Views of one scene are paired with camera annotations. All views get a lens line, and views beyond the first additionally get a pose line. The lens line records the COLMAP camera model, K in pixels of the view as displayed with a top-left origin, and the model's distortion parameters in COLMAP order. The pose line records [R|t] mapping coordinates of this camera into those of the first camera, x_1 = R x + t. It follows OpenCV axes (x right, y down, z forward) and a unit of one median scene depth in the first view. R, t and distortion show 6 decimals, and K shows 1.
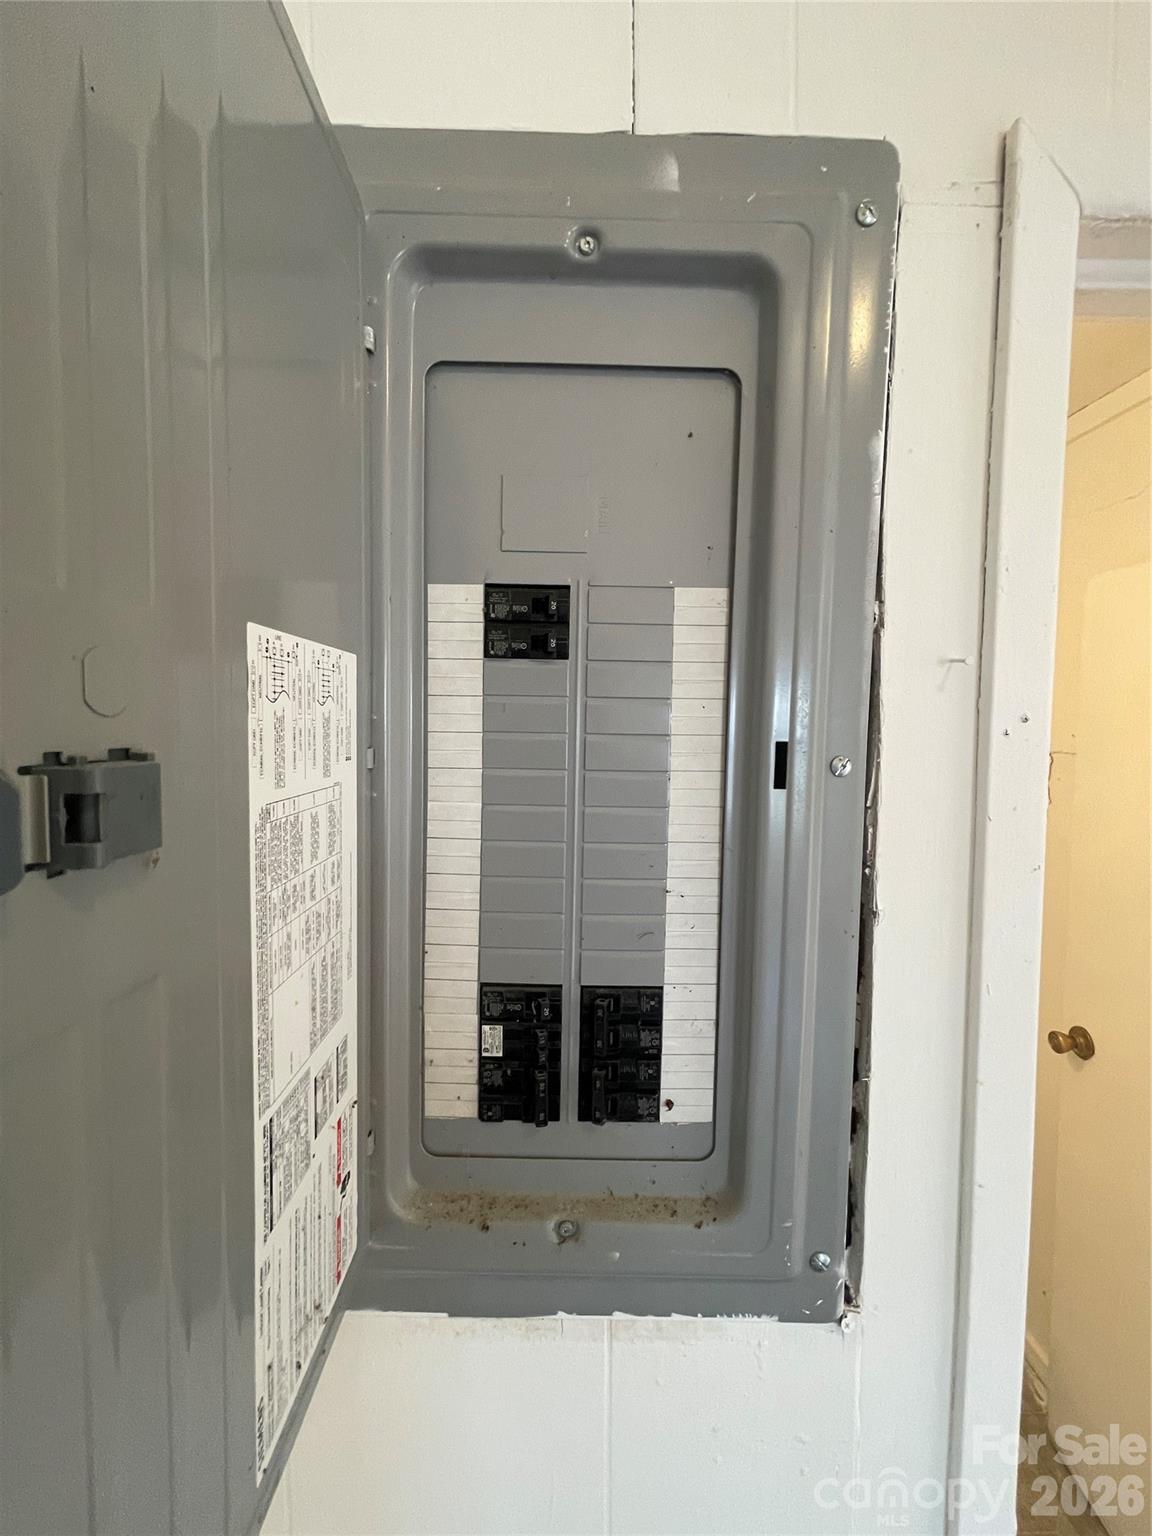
lens RADIAL K [[621.8, 0, 576.0], [0, 621.8, 768.0], [0, 0, 1]] dist [0.000009, 0.000081]
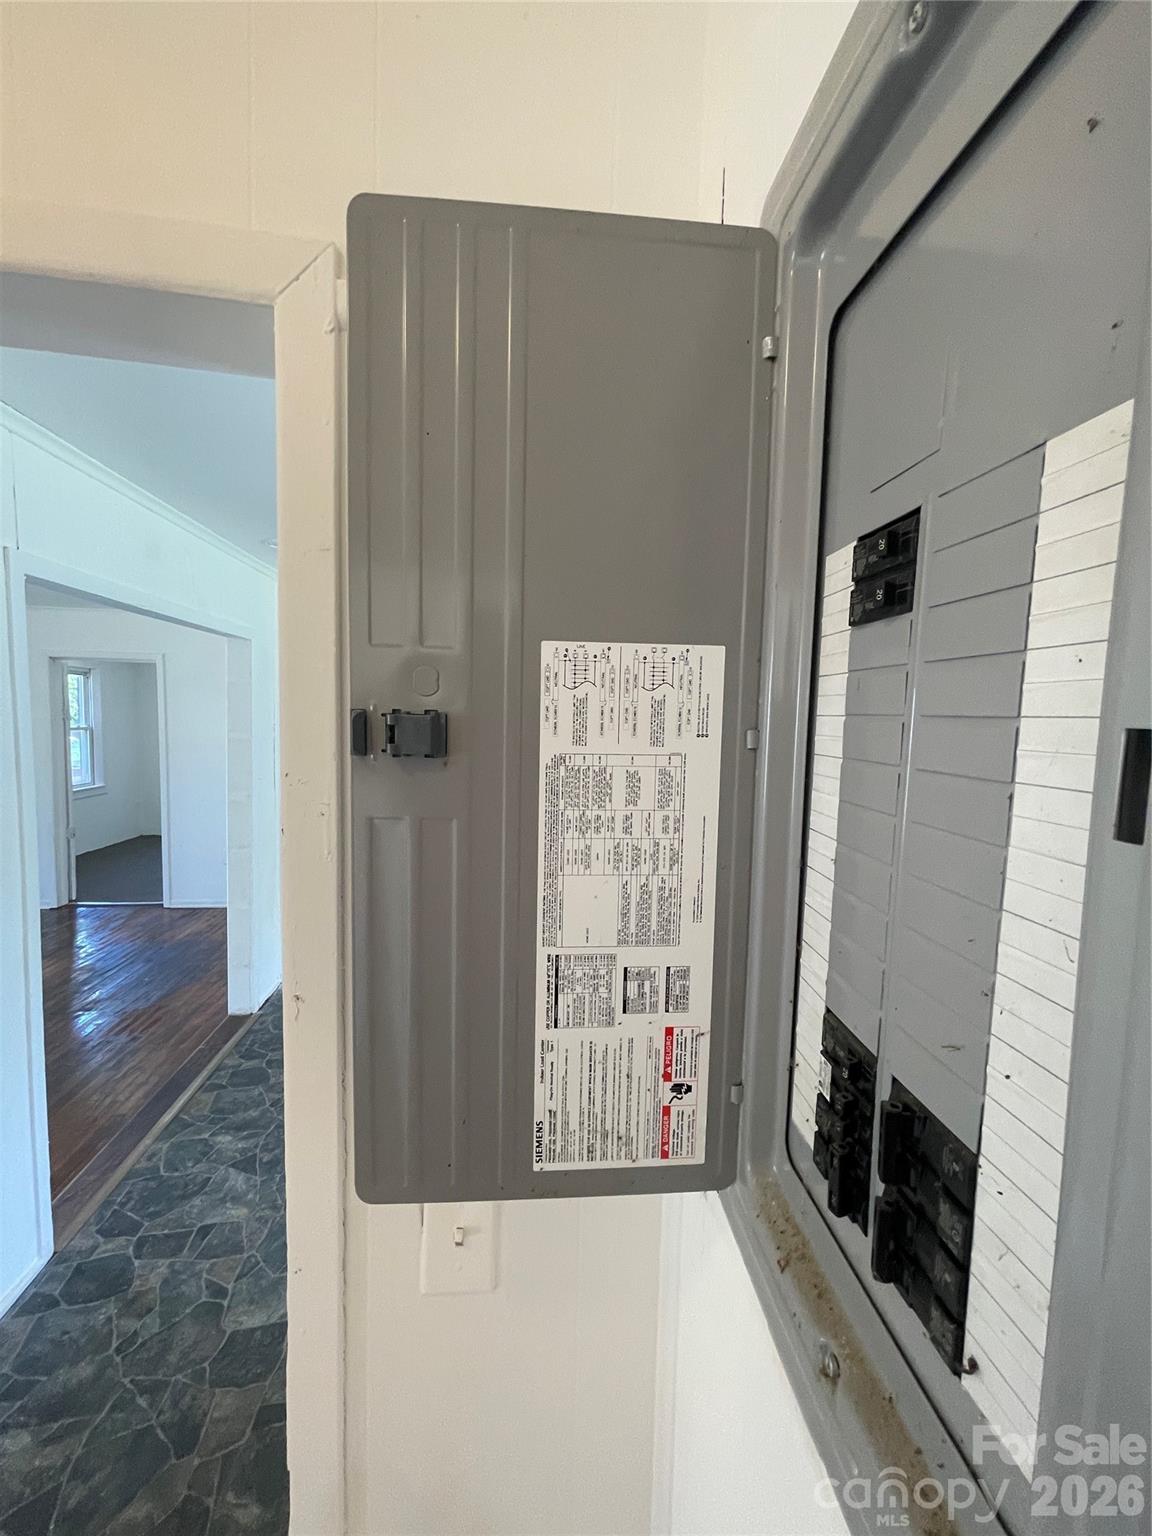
lens RADIAL K [[620.5, 0, 580.8], [0, 620.5, 763.1], [0, 0, 1]] dist [-0.001348, -0.000269]
pose [[0.079256, 0.066420, -0.994639, 0.686641], [-0.089449, 0.994227, 0.059265, -0.010368], [0.992833, 0.084272, 0.084739, 0.586631]]
